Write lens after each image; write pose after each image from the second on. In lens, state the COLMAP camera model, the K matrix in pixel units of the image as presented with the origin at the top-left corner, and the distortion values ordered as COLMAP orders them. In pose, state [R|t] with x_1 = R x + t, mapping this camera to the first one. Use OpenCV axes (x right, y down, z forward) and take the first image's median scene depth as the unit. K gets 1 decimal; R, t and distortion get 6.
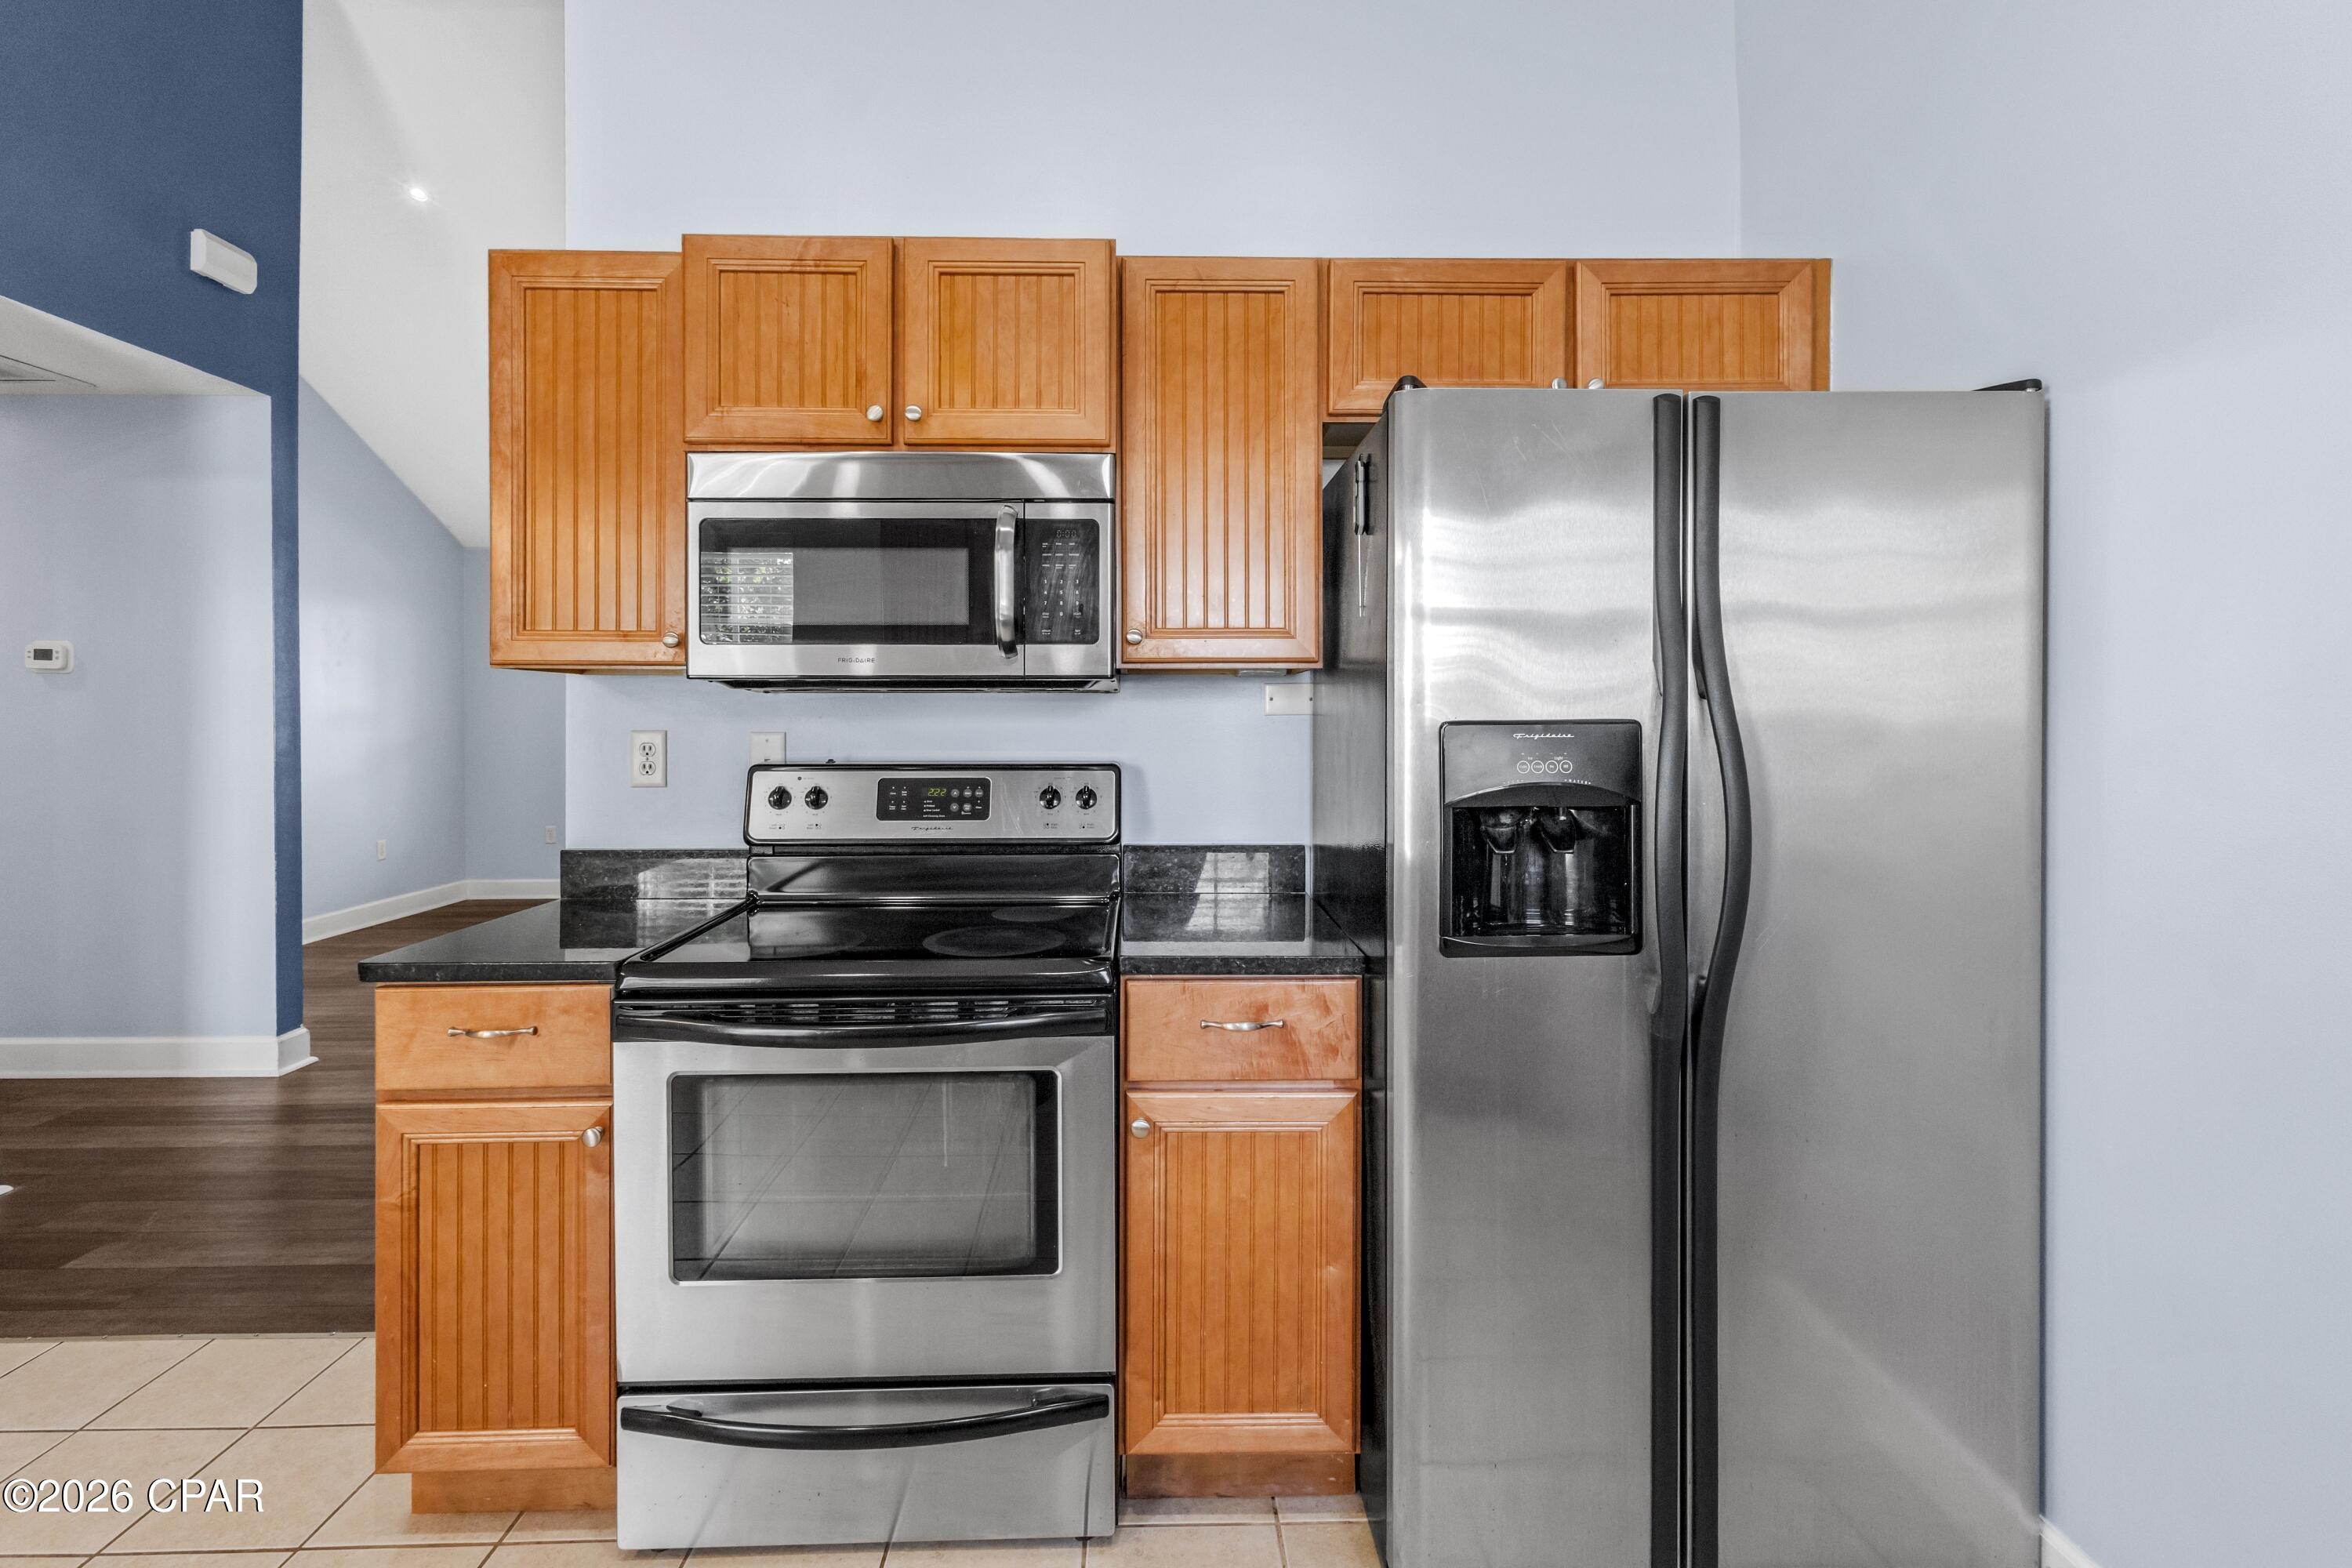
lens RADIAL K [[1099.7, 0, 1167.8], [0, 1099.7, 726.3], [0, 0, 1]] dist [-0.000593, 0.001313]
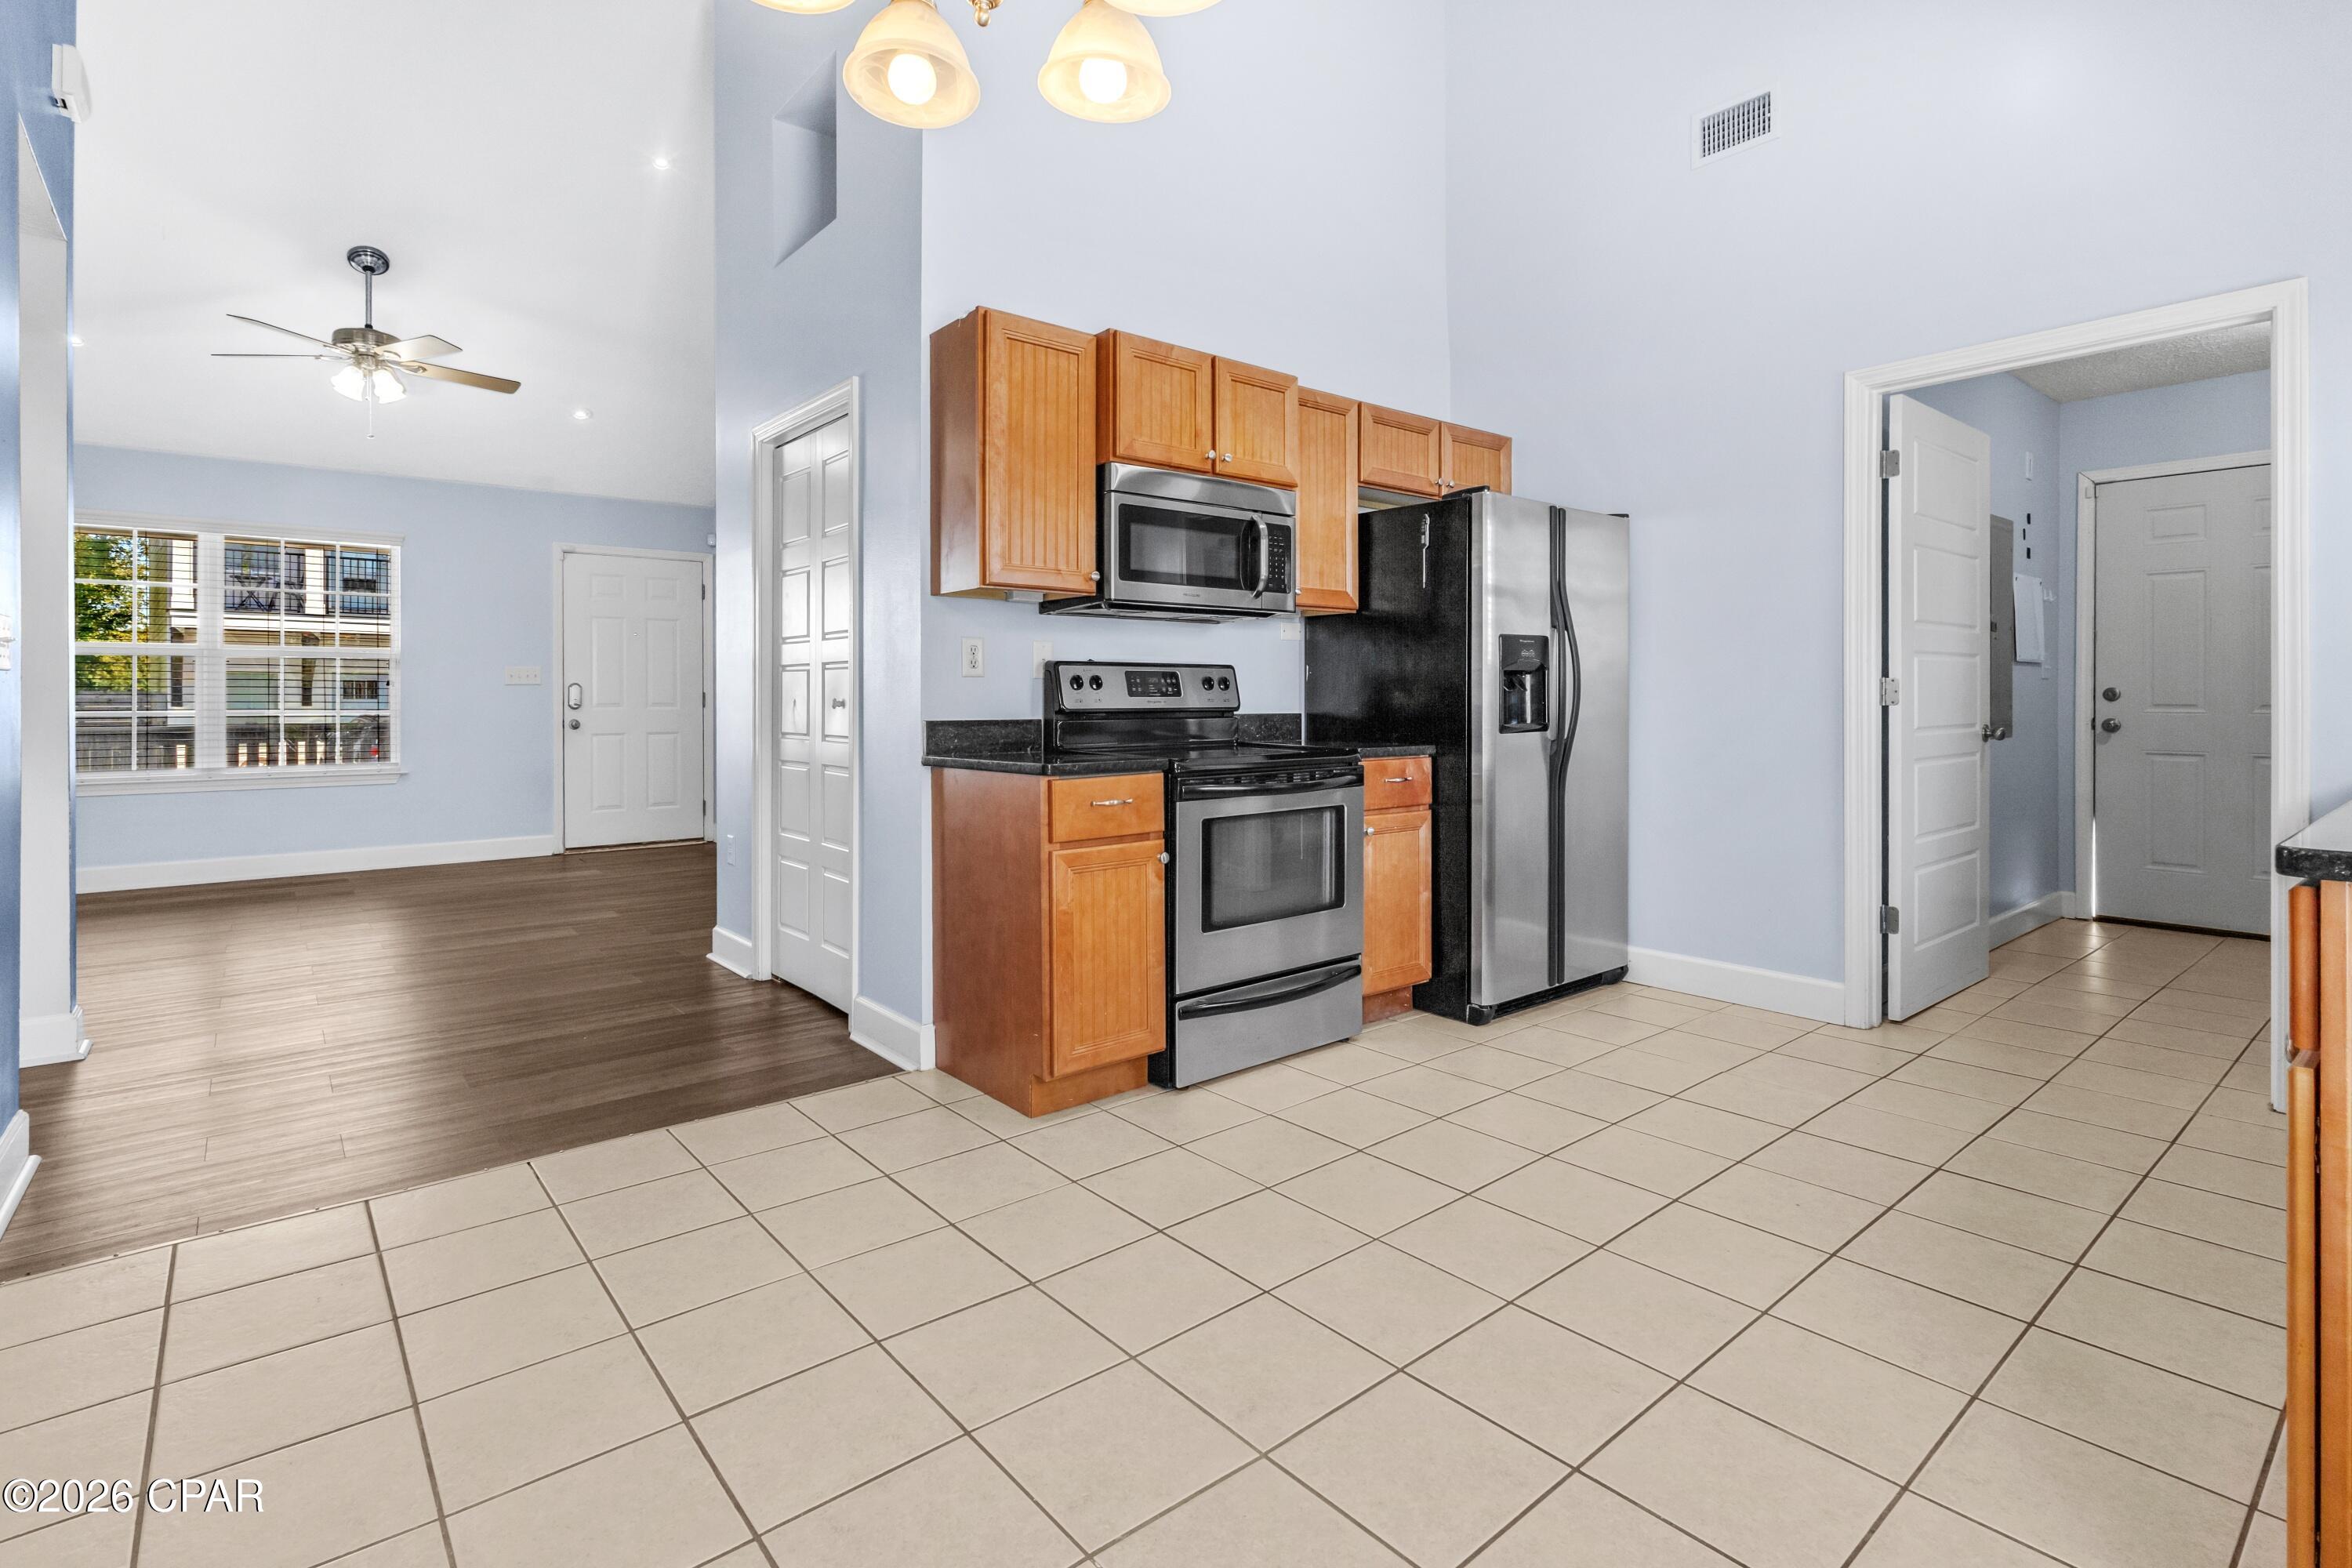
lens RADIAL K [[1099.7, 0, 1163.6], [0, 1099.7, 699.6], [0, 0, 1]] dist [-0.000593, 0.001313]
pose [[0.794088, -0.002473, 0.607798, -1.331633], [0.004447, 0.999989, -0.001742, 0.103429], [-0.607787, 0.004087, 0.794090, -0.330728]]
